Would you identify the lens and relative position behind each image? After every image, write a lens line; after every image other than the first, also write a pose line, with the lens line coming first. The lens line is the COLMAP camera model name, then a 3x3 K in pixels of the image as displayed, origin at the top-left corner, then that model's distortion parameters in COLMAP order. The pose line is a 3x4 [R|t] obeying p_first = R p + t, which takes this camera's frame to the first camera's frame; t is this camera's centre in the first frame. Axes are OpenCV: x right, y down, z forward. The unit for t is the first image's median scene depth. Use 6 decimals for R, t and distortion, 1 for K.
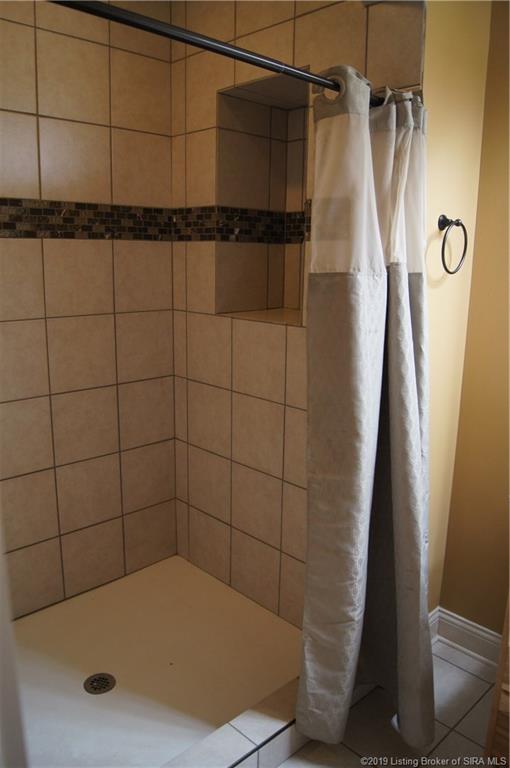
lens RADIAL K [[605.7, 0, 252.7], [0, 605.7, 379.5], [0, 0, 1]] dist [-0.076672, 0.008055]
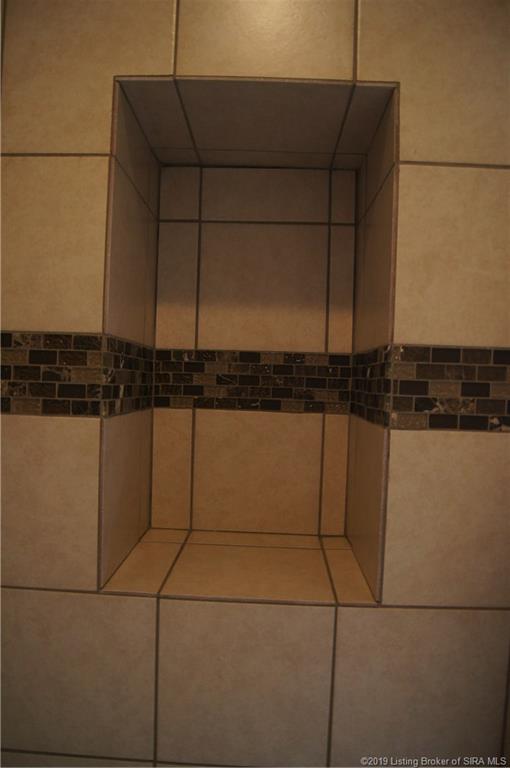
lens RADIAL K [[605.7, 0, 253.7], [0, 605.7, 388.0], [0, 0, 1]] dist [-0.076672, 0.008055]
pose [[0.714840, -0.004116, 0.699275, -0.273893], [0.124470, 0.984763, -0.121445, -0.183768], [-0.688121, 0.173852, 0.704461, 0.624767]]
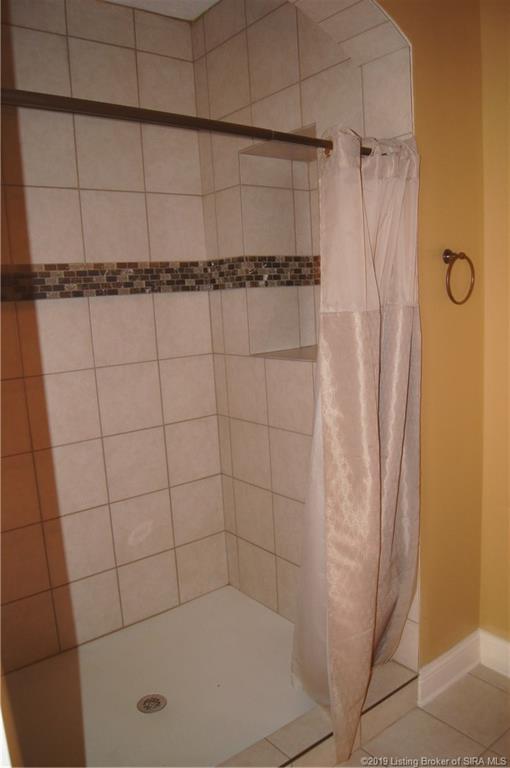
lens RADIAL K [[605.7, 0, 257.9], [0, 605.7, 387.1], [0, 0, 1]] dist [-0.076672, 0.008055]
pose [[0.991708, -0.053350, -0.116913, 0.076350], [0.047237, 0.997399, -0.054449, 0.007165], [0.119514, 0.048474, 0.991648, -0.061427]]
